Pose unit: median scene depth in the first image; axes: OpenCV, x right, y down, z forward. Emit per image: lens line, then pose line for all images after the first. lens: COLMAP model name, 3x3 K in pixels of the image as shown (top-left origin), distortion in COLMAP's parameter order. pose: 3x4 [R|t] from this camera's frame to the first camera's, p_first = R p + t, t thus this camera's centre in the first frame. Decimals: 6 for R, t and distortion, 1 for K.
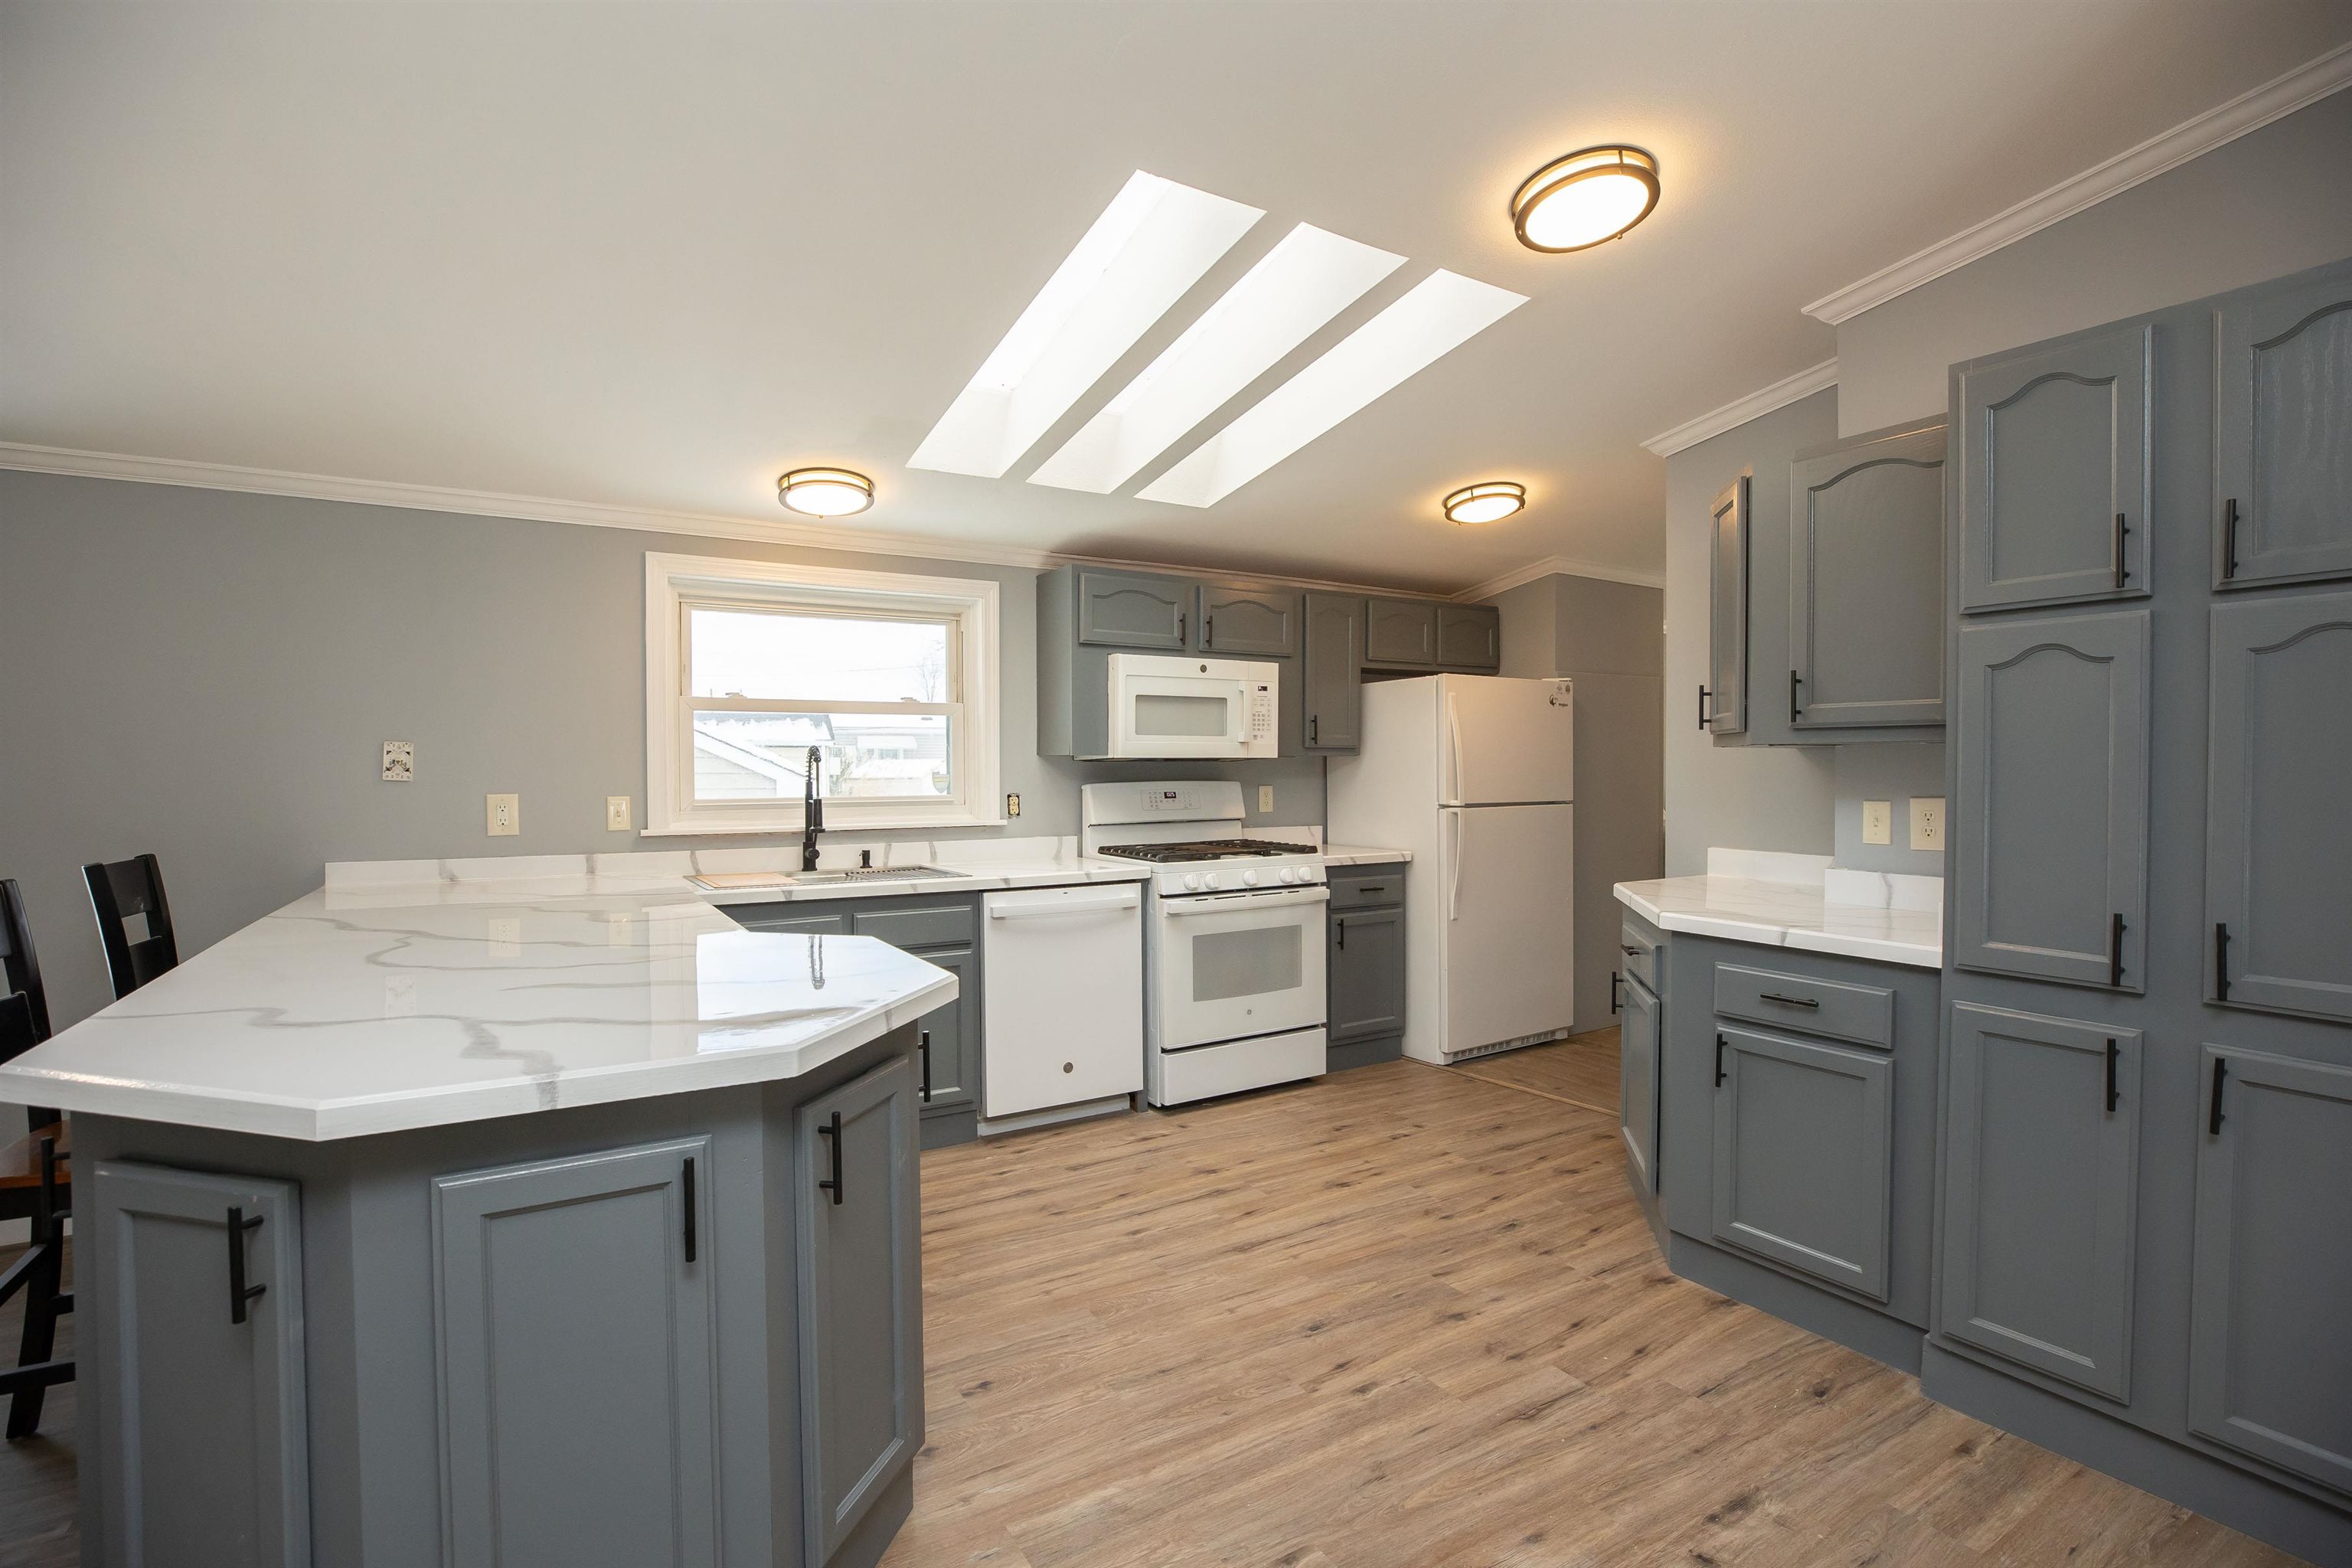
lens RADIAL K [[1087.9, 0, 1191.4], [0, 1087.9, 790.6], [0, 0, 1]] dist [-0.045613, 0.014205]
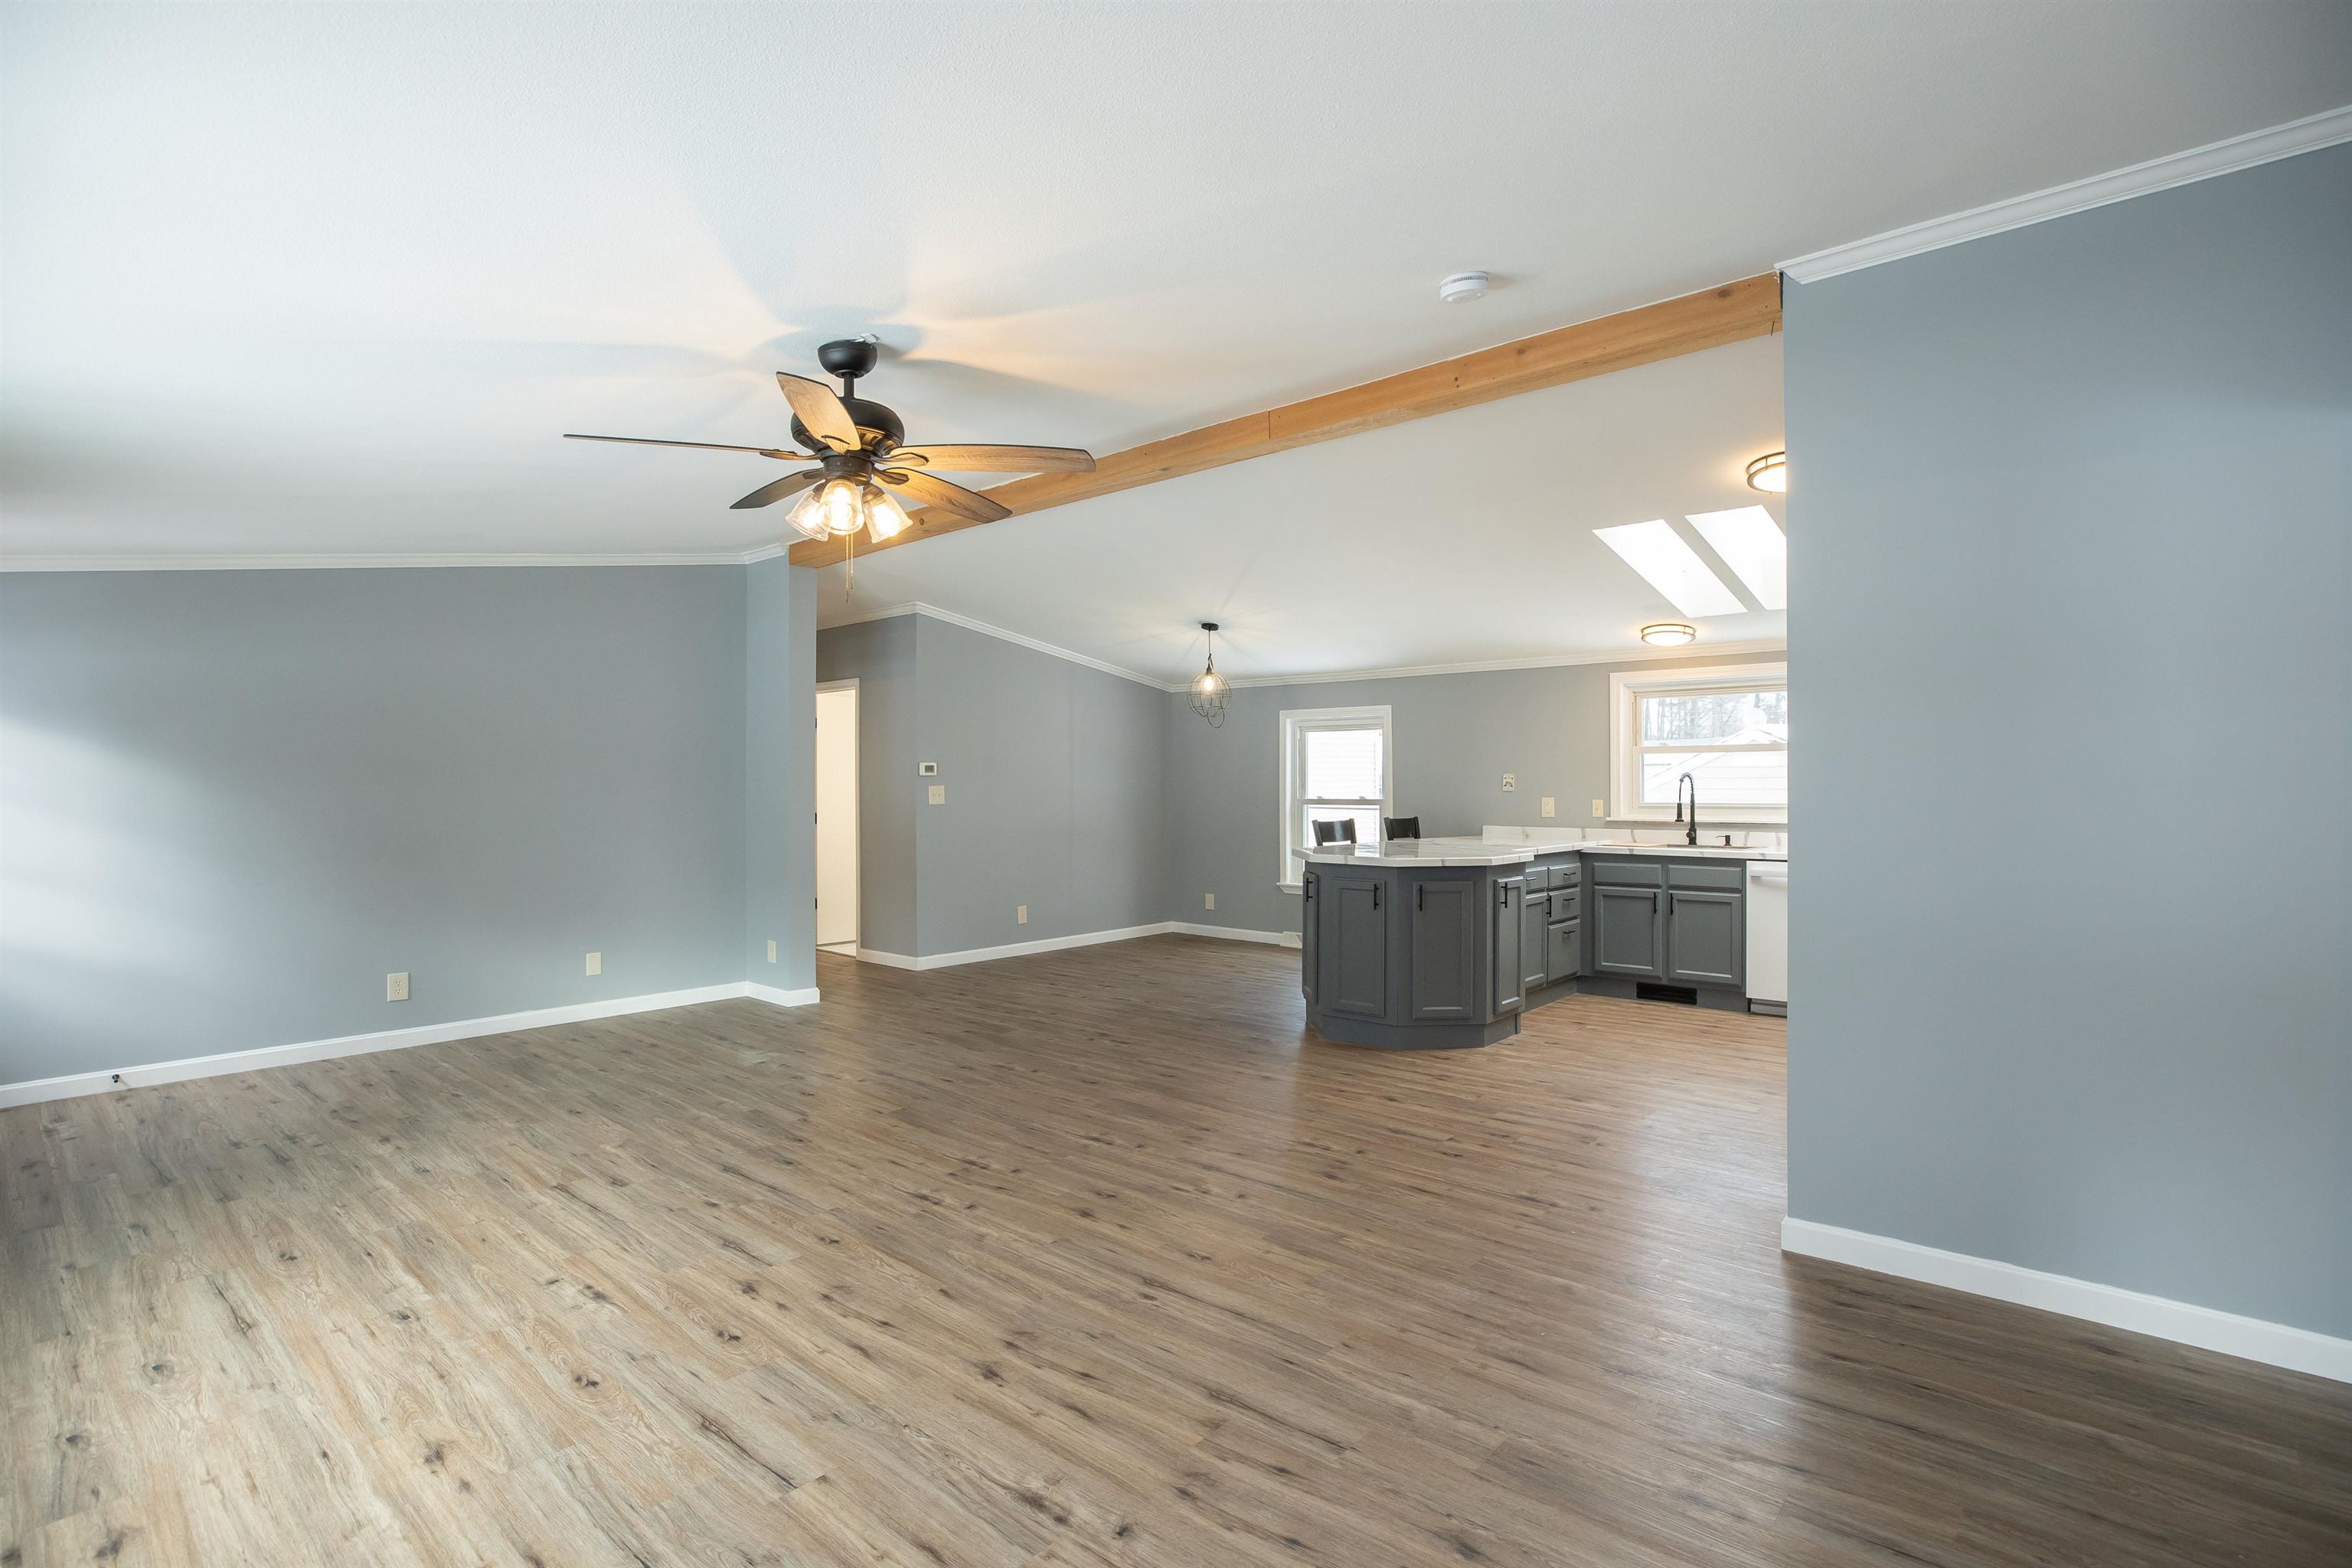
lens RADIAL K [[1122.8, 0, 1164.1], [0, 1122.8, 774.3], [0, 0, 1]] dist [-0.024374, 0.001413]
pose [[0.292466, -0.008782, -0.956236, 1.296466], [-0.020989, 0.999658, -0.015600, 0.008173], [0.956046, 0.024633, 0.292181, -0.385608]]
